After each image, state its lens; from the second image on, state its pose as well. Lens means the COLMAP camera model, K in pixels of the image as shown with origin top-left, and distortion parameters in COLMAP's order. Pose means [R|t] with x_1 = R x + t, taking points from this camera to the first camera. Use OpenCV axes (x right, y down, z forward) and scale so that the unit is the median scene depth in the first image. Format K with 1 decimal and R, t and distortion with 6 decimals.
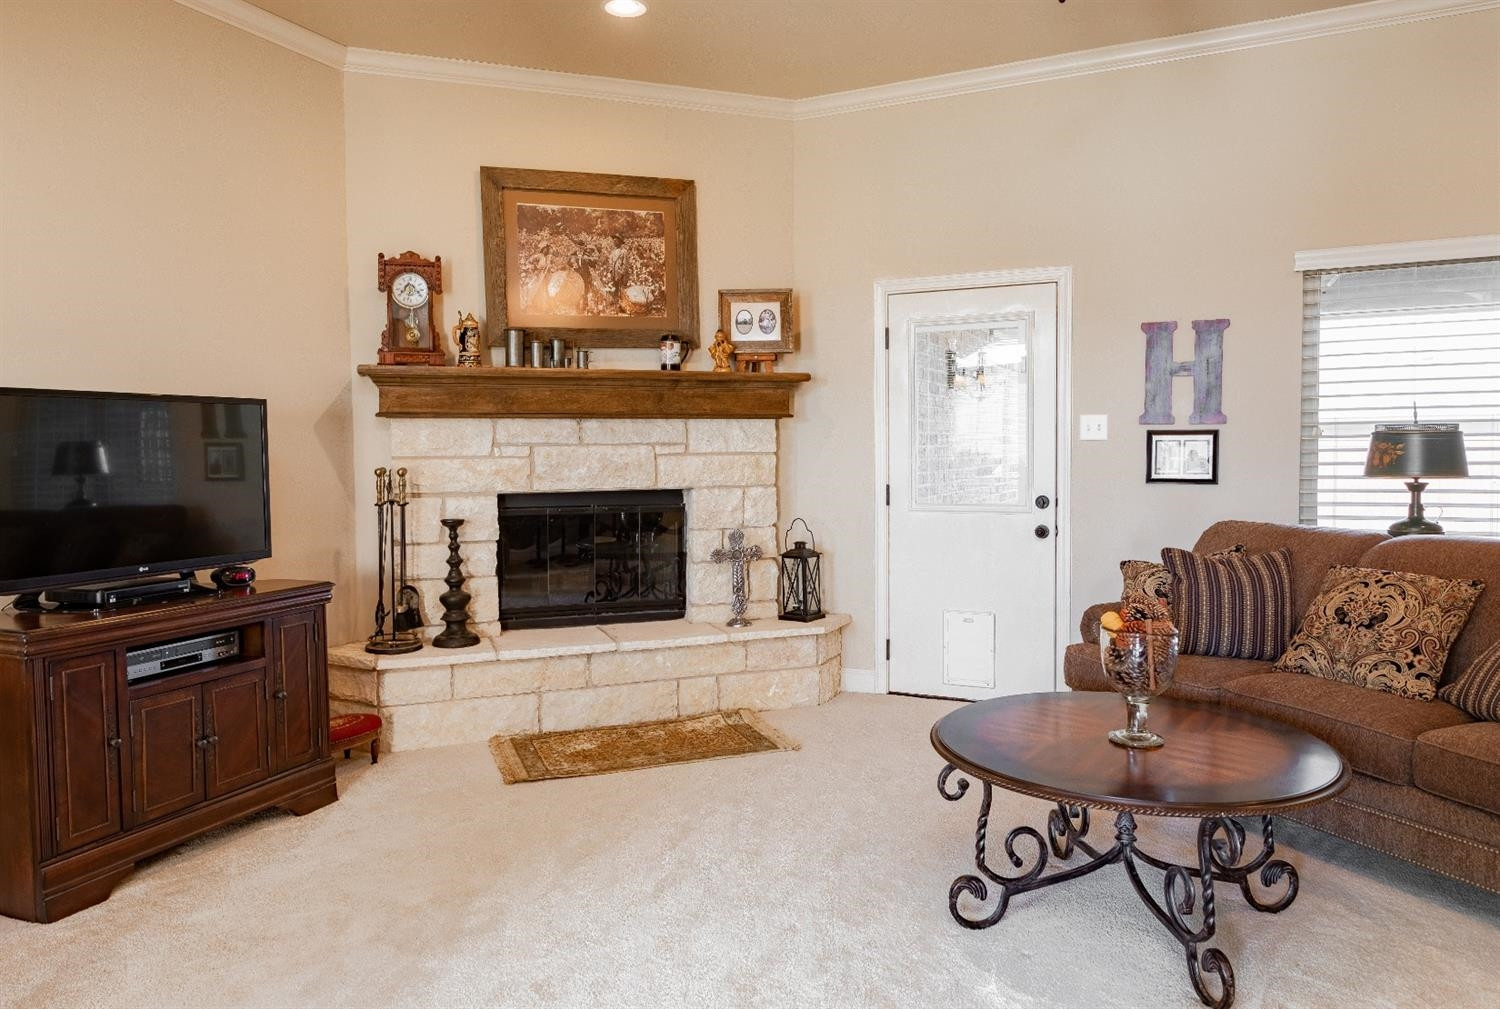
lens RADIAL K [[976.8, 0, 756.2], [0, 976.8, 488.1], [0, 0, 1]] dist [0.000918, -0.000753]
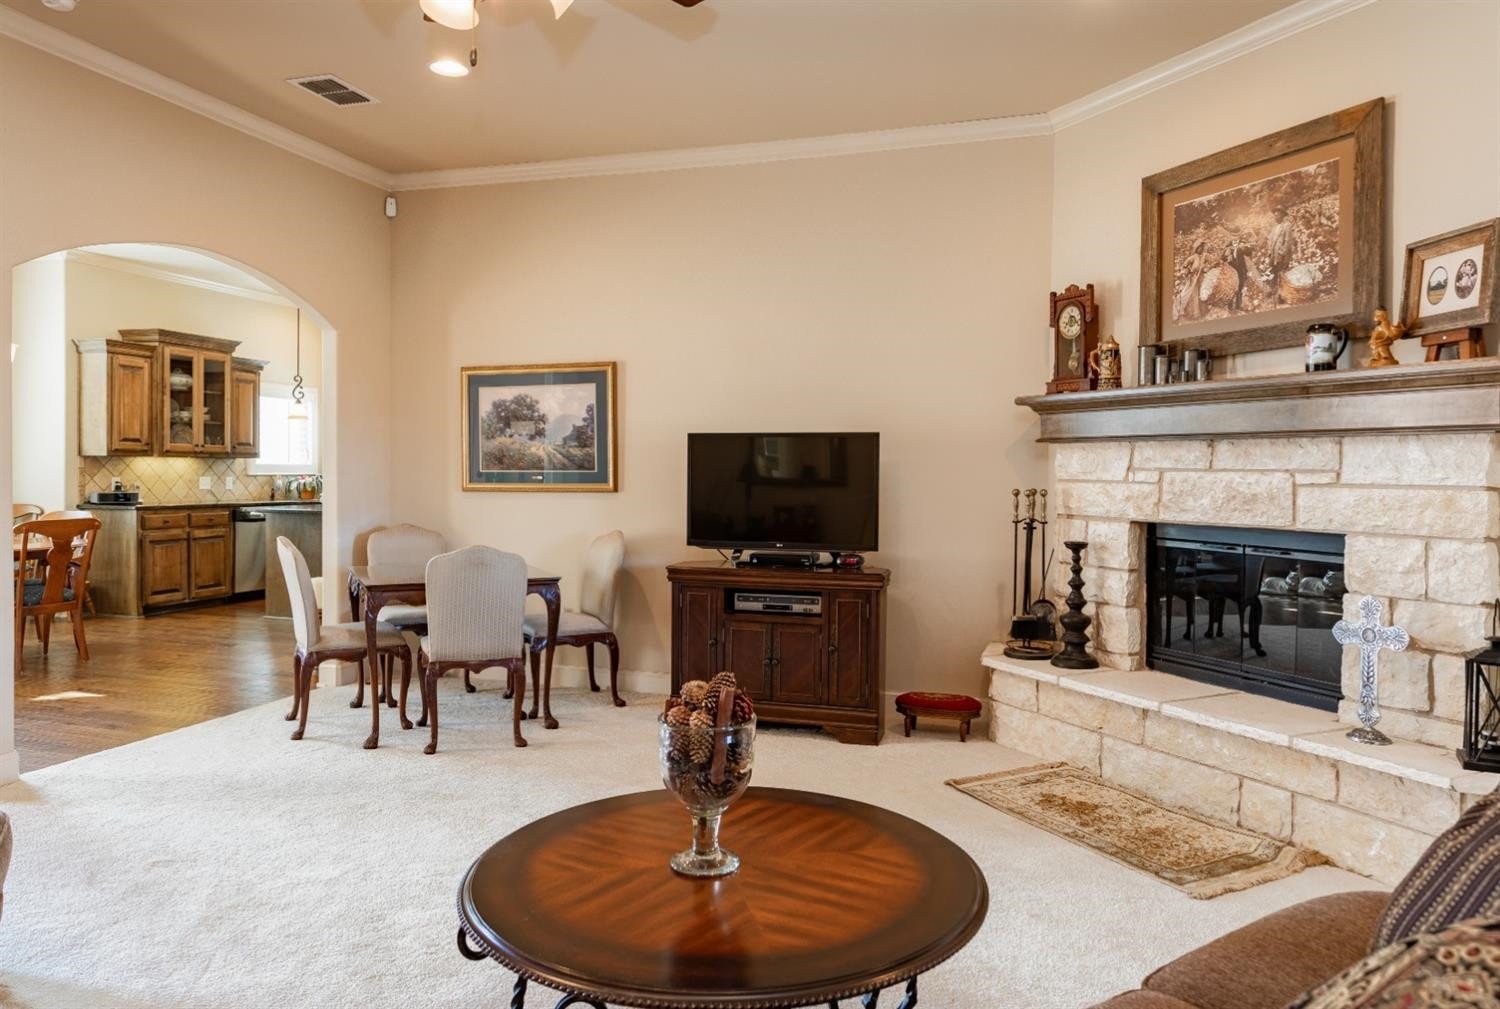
lens RADIAL K [[976.8, 0, 756.2], [0, 976.8, 488.1], [0, 0, 1]] dist [0.000918, -0.000753]
pose [[0.140845, 0.030028, -0.989576, 0.601049], [-0.051941, 0.998388, 0.022902, -0.027840], [0.988668, 0.048174, 0.142178, 0.487202]]
